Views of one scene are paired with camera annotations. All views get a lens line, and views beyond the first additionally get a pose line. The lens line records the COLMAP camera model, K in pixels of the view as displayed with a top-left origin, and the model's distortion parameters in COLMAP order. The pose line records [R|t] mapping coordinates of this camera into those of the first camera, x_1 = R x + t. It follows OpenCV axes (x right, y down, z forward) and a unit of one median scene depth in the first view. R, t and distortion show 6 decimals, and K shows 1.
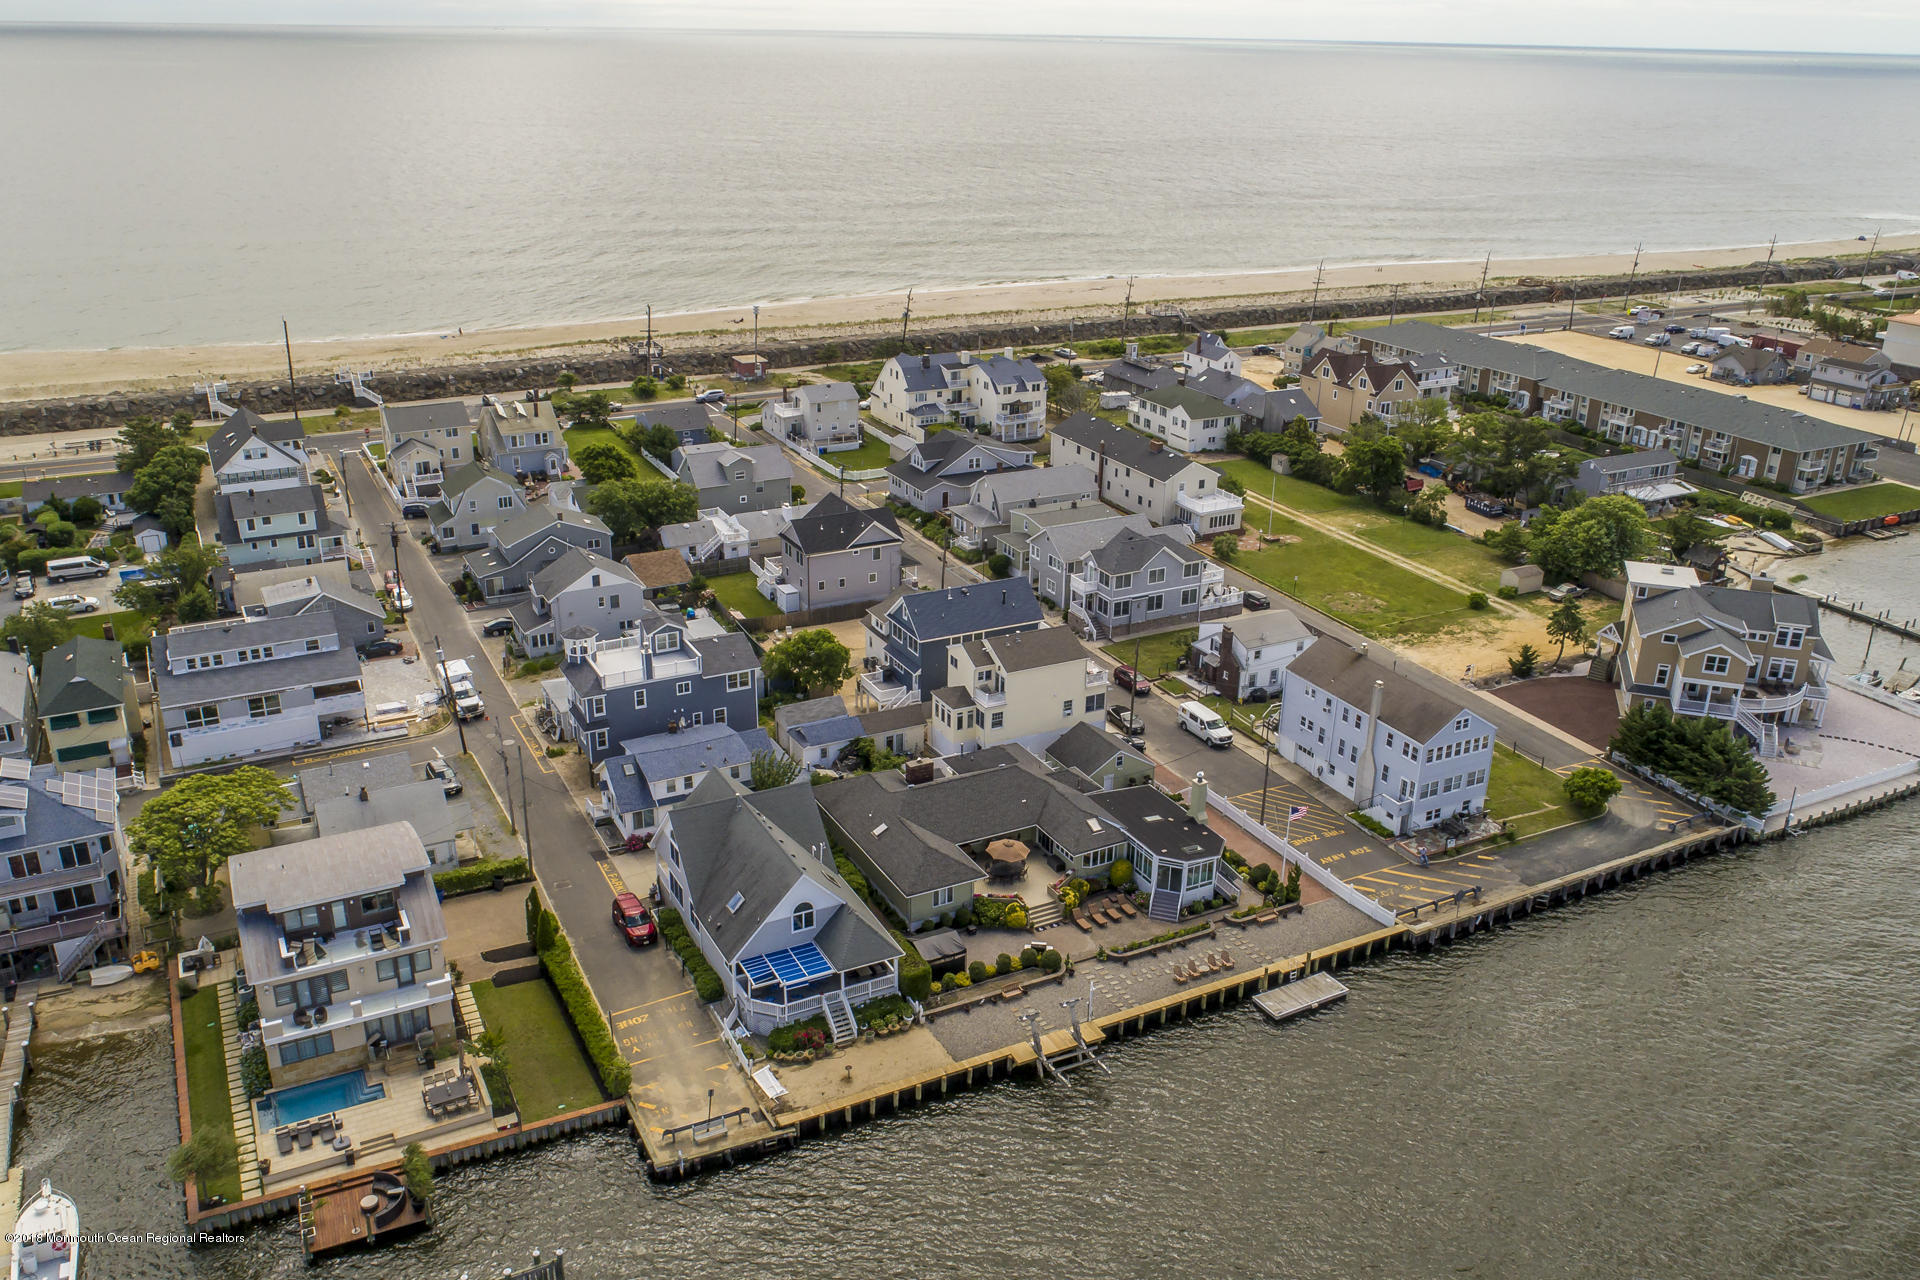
lens RADIAL K [[1532.1, 0, 964.1], [0, 1532.1, 651.1], [0, 0, 1]] dist [-0.018279, 0.012452]
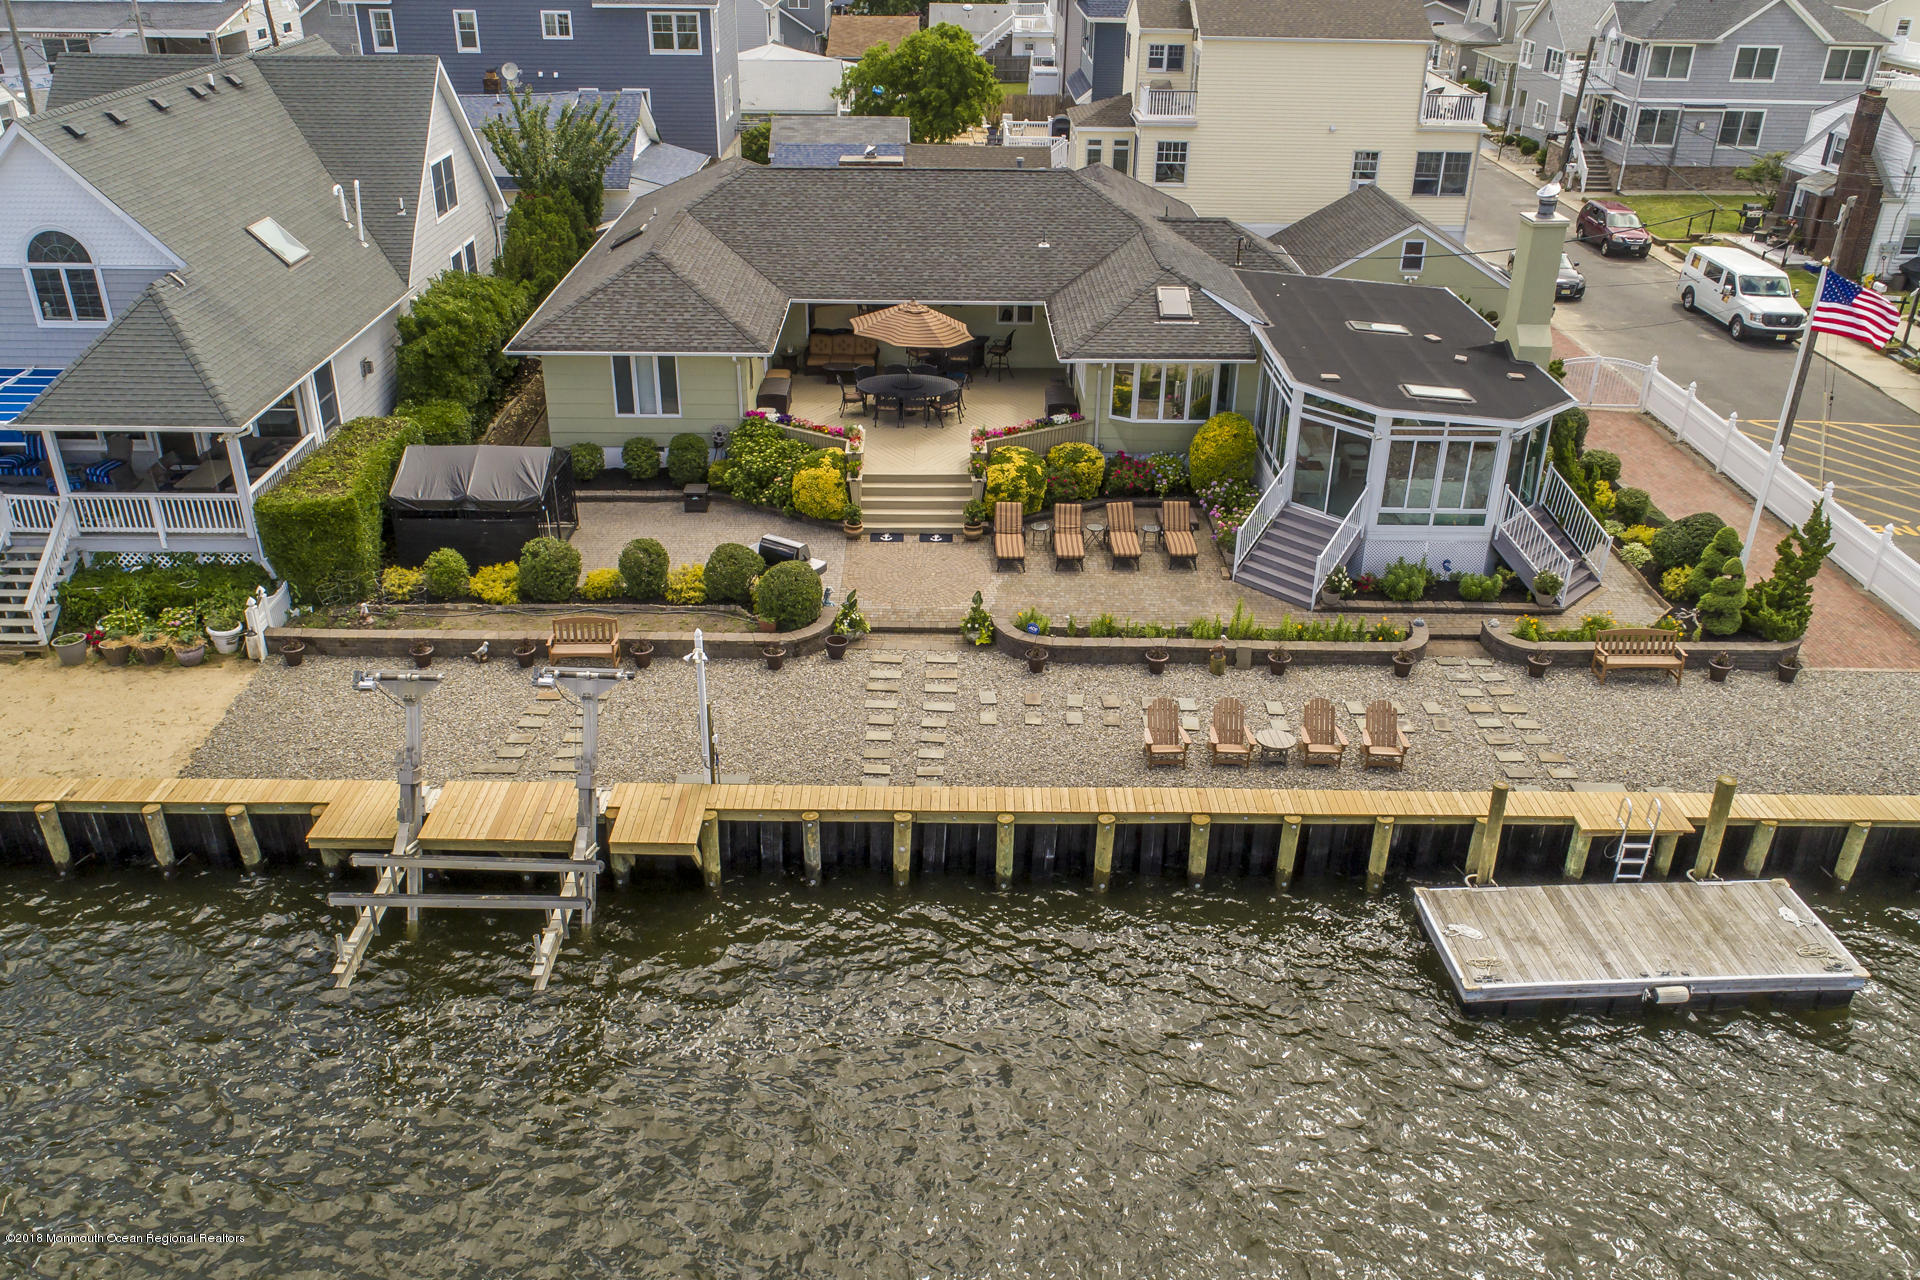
lens RADIAL K [[1532.1, 0, 964.1], [0, 1532.1, 651.1], [0, 0, 1]] dist [-0.018279, 0.012452]
pose [[0.888755, 0.207935, -0.408507, 0.193919], [-0.172999, 0.977443, 0.121151, 0.153758], [0.424483, -0.037002, 0.904679, 0.668837]]
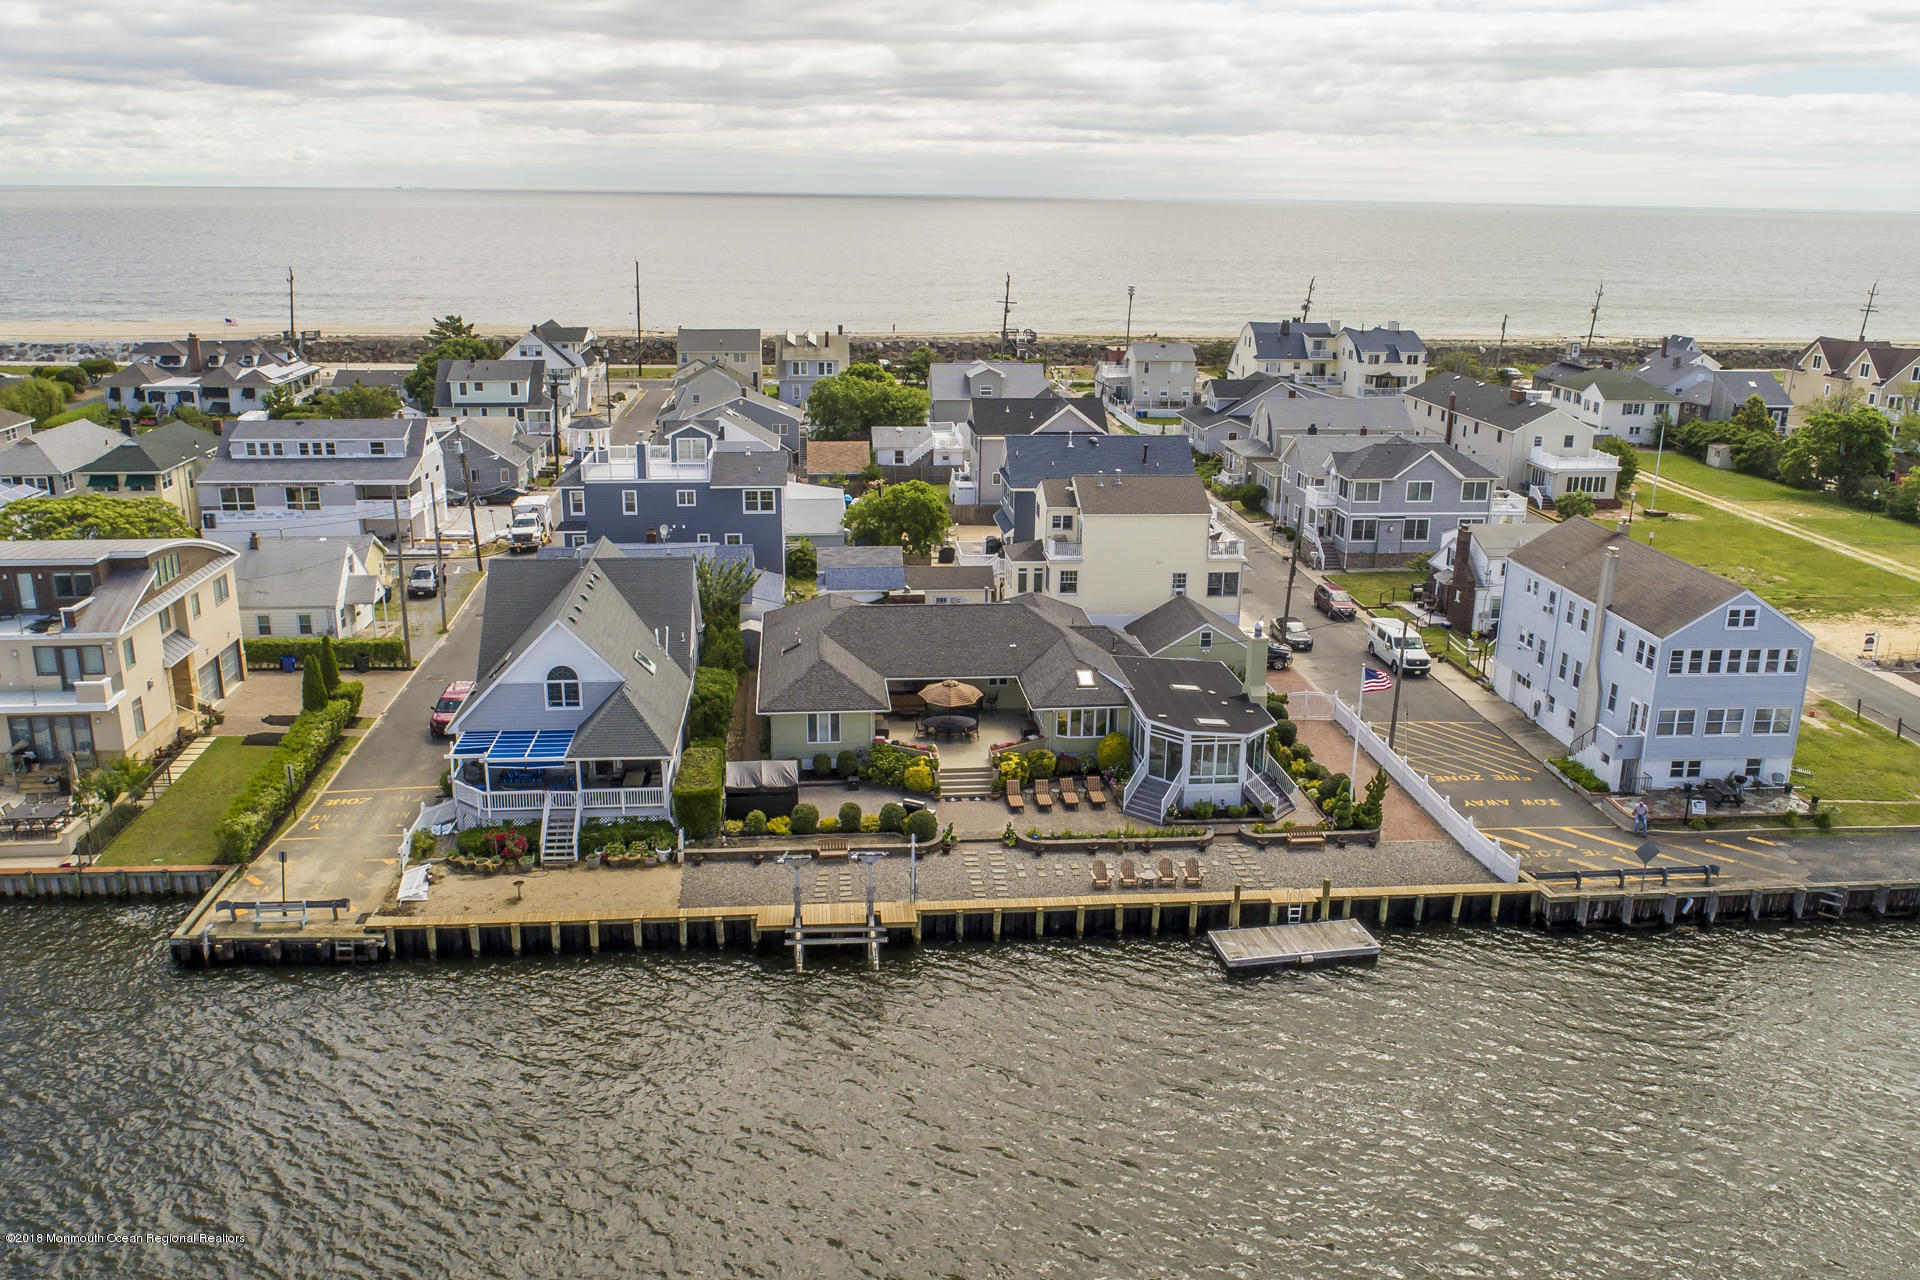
lens RADIAL K [[1532.1, 0, 964.1], [0, 1532.1, 651.1], [0, 0, 1]] dist [-0.018279, 0.012452]
pose [[0.927620, 0.104725, -0.358543, 0.272490], [-0.140569, 0.987201, -0.075334, 0.158241], [0.346065, 0.120282, 0.930468, 0.350021]]
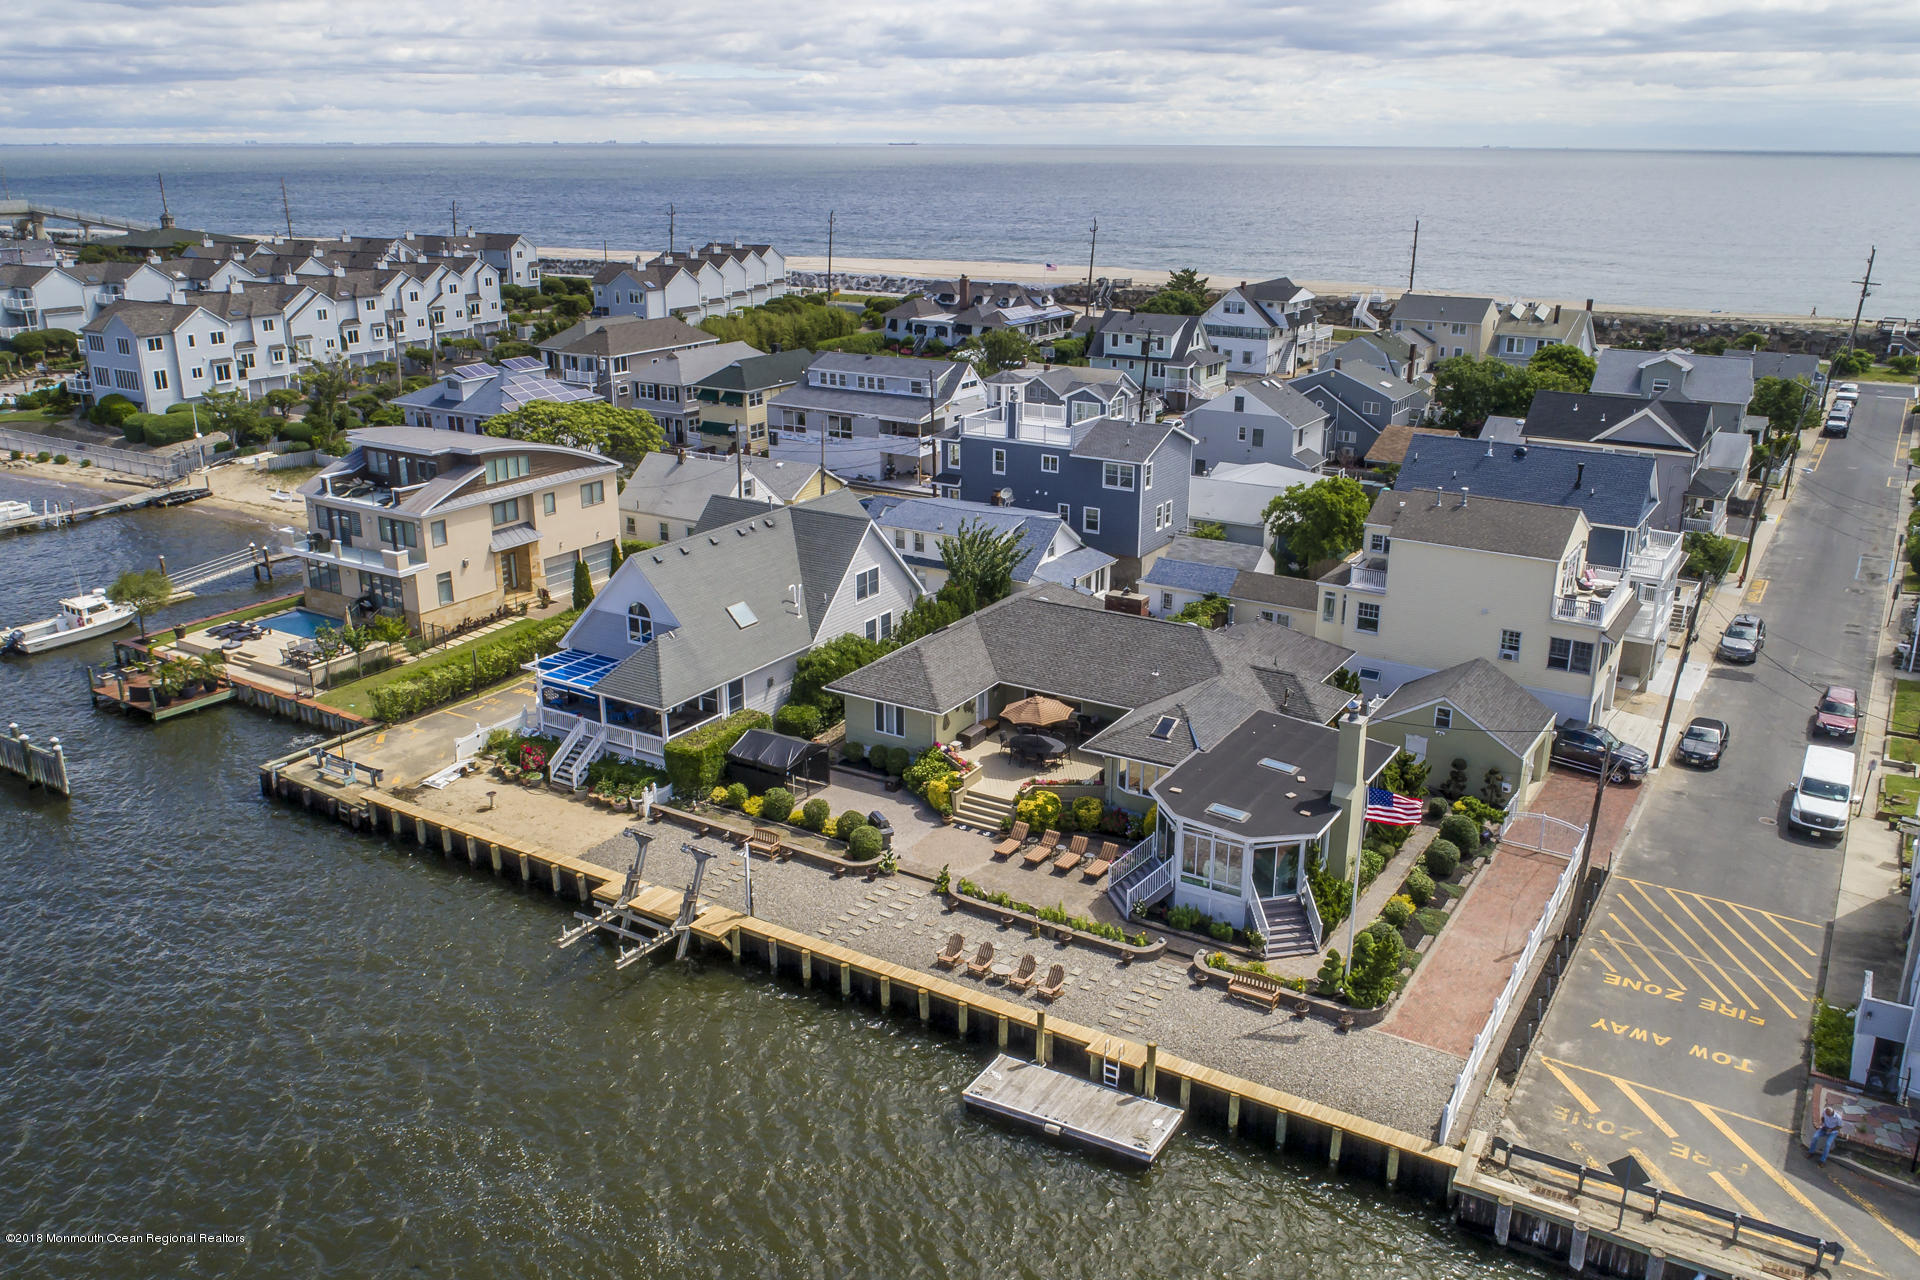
lens RADIAL K [[1532.1, 0, 964.1], [0, 1532.1, 651.1], [0, 0, 1]] dist [-0.018279, 0.012452]
pose [[0.509803, 0.260245, -0.819984, 0.487989], [-0.322772, 0.941379, 0.098098, 0.056514], [0.797445, 0.214657, 0.563918, 0.617916]]
